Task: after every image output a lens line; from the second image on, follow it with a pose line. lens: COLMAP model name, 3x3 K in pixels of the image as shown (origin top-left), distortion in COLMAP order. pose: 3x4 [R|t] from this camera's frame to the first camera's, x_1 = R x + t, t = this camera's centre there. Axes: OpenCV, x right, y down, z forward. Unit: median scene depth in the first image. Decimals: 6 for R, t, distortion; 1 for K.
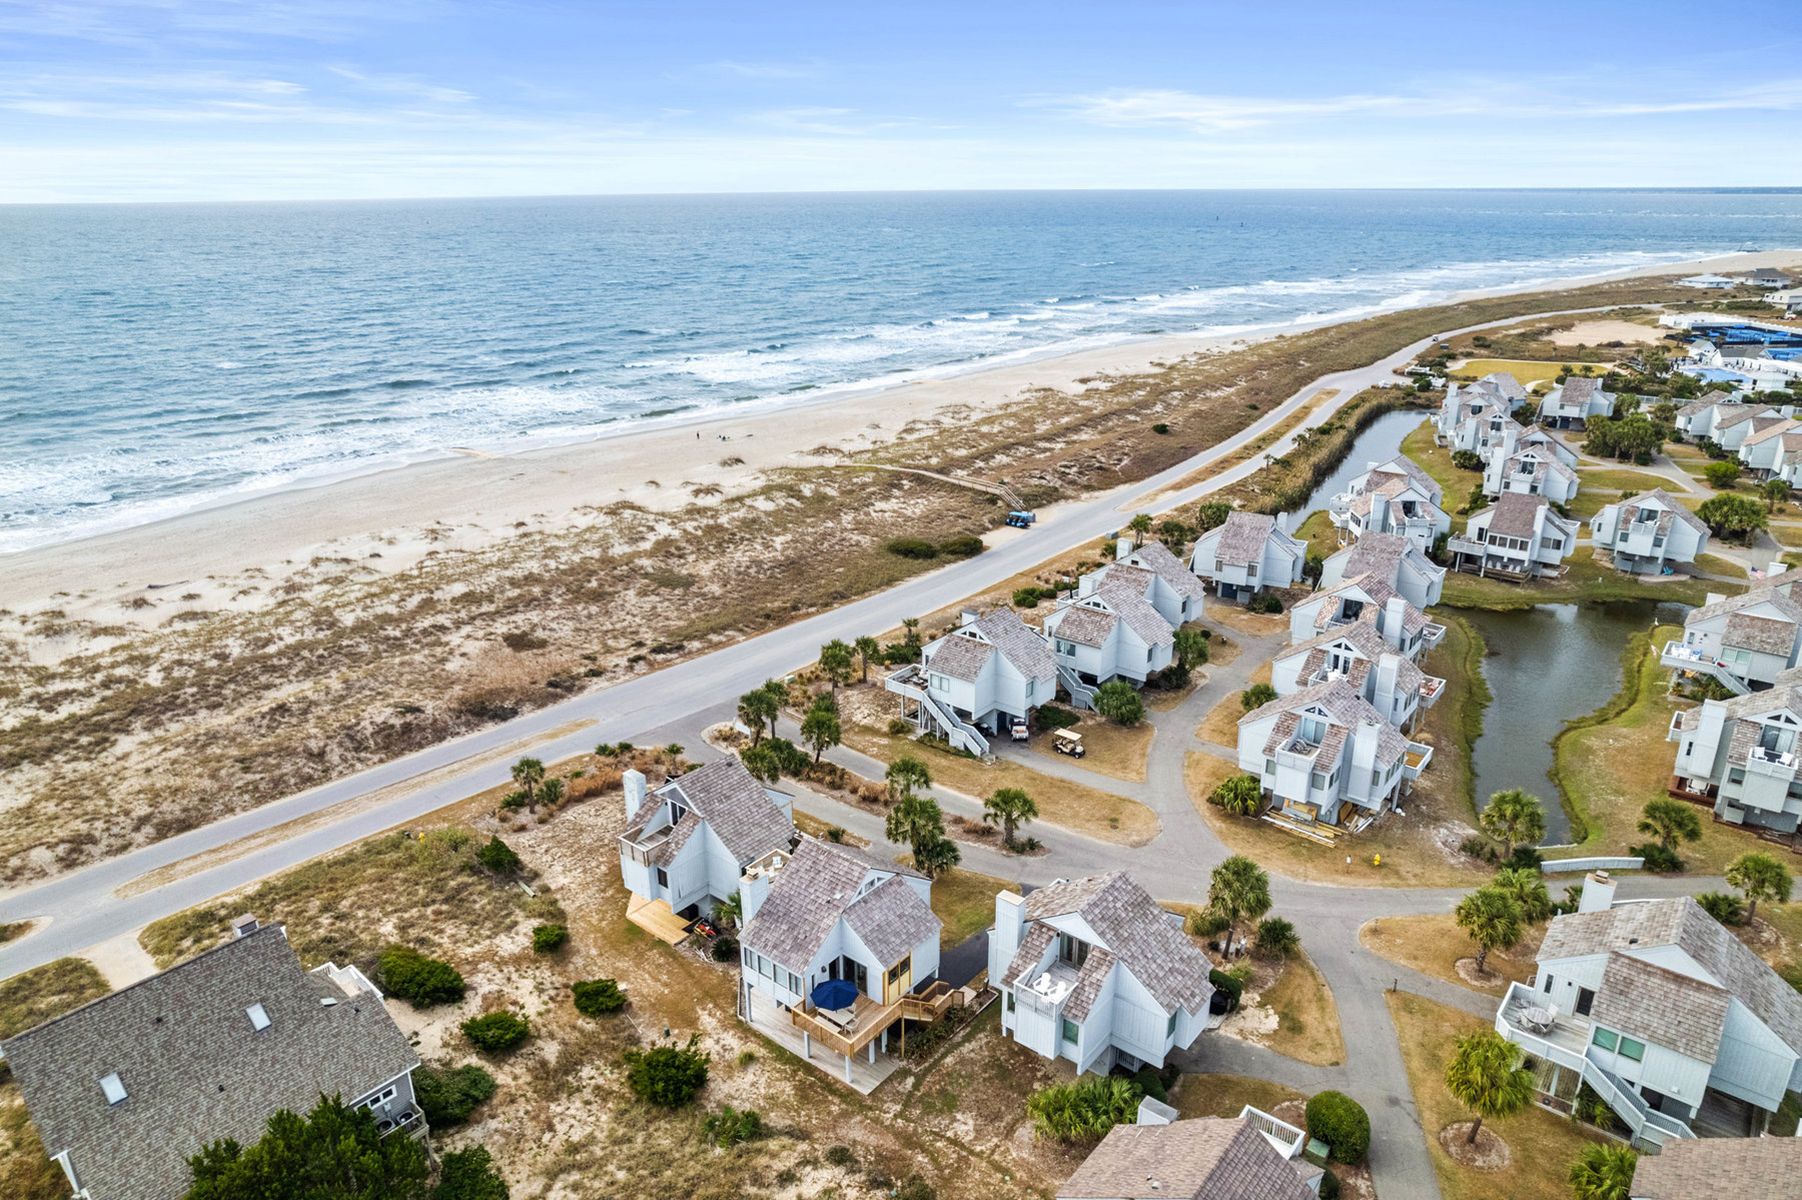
lens RADIAL K [[1156.8, 0, 901.0], [0, 1156.8, 600.0], [0, 0, 1]] dist [-0.076562, 0.068624]
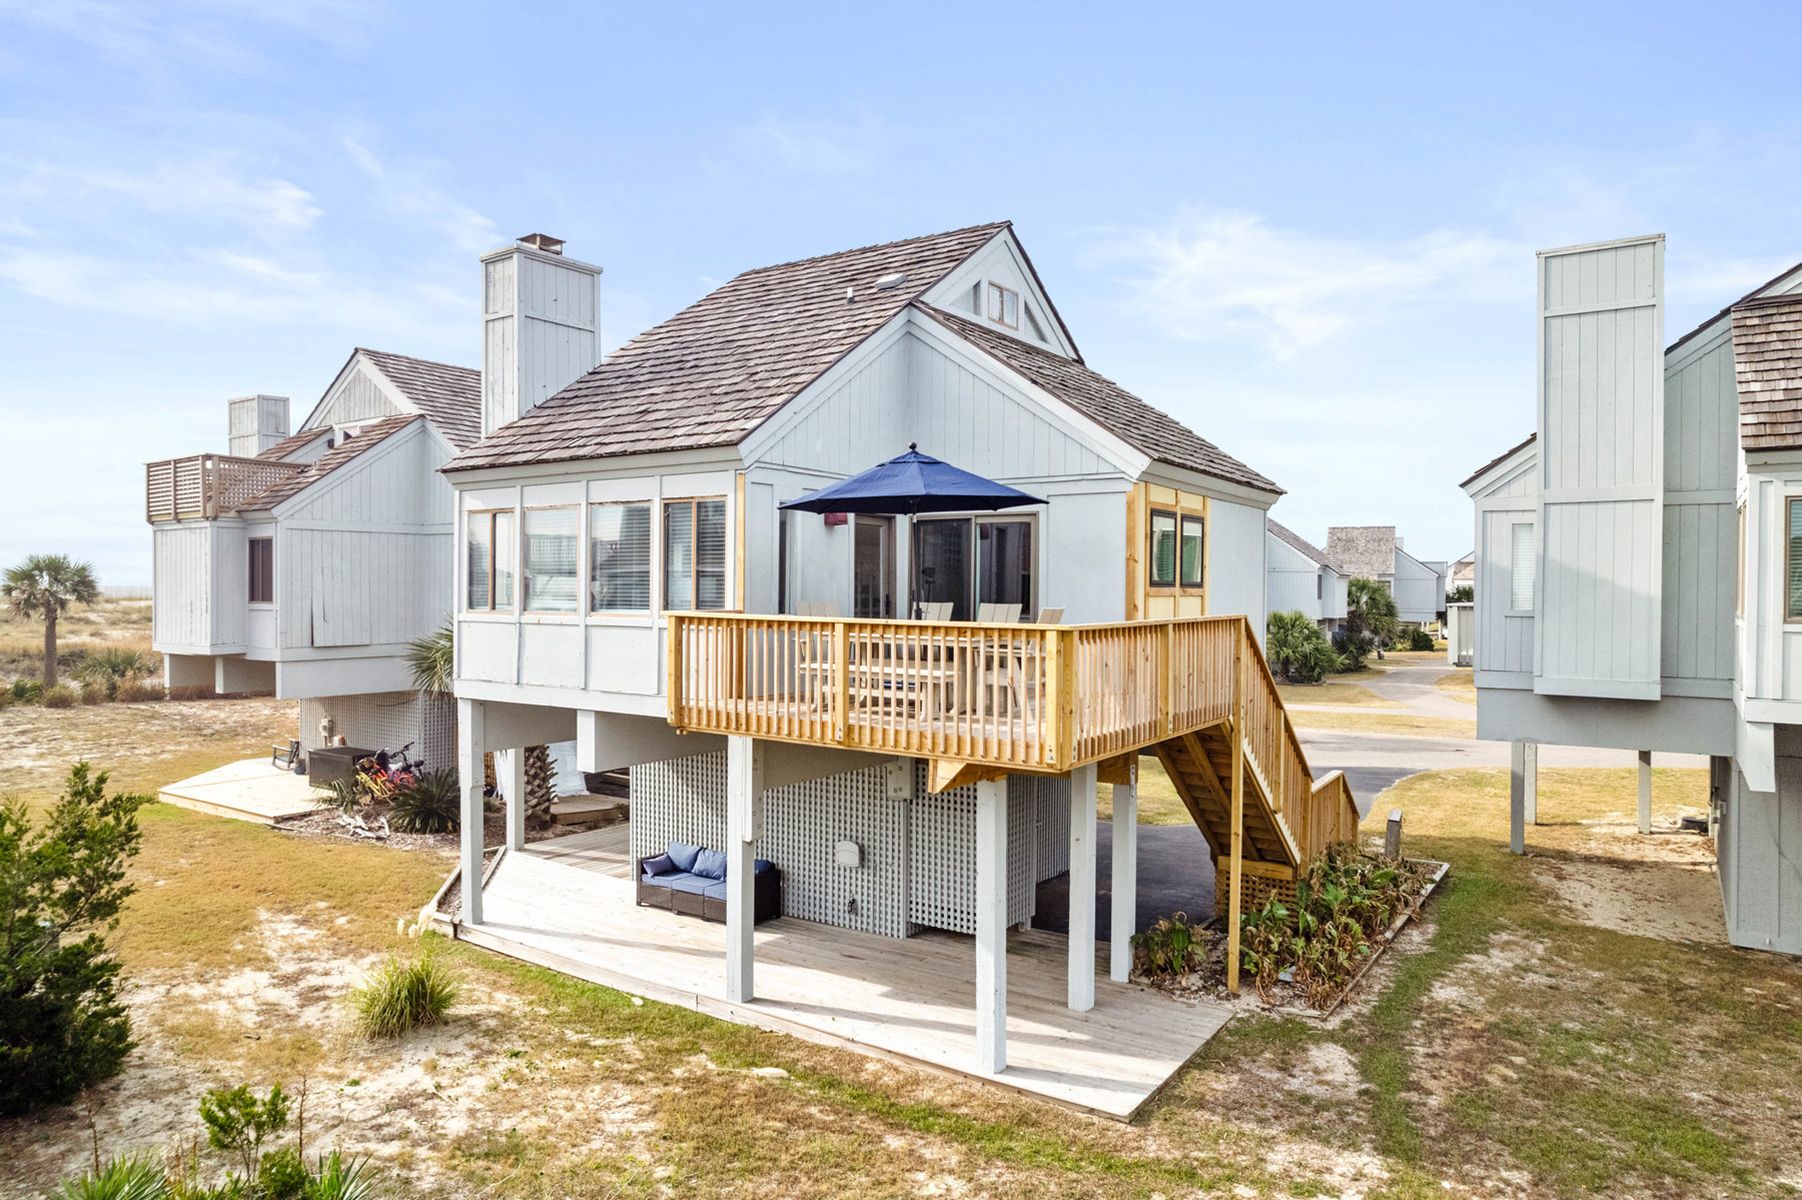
lens RADIAL K [[1156.8, 0, 901.0], [0, 1156.8, 600.0], [0, 0, 1]] dist [-0.076562, 0.068624]
pose [[0.996087, 0.011749, 0.087599, -0.046442], [0.017701, 0.944526, -0.327959, 0.256267], [-0.086593, 0.328226, 0.940622, 0.510985]]
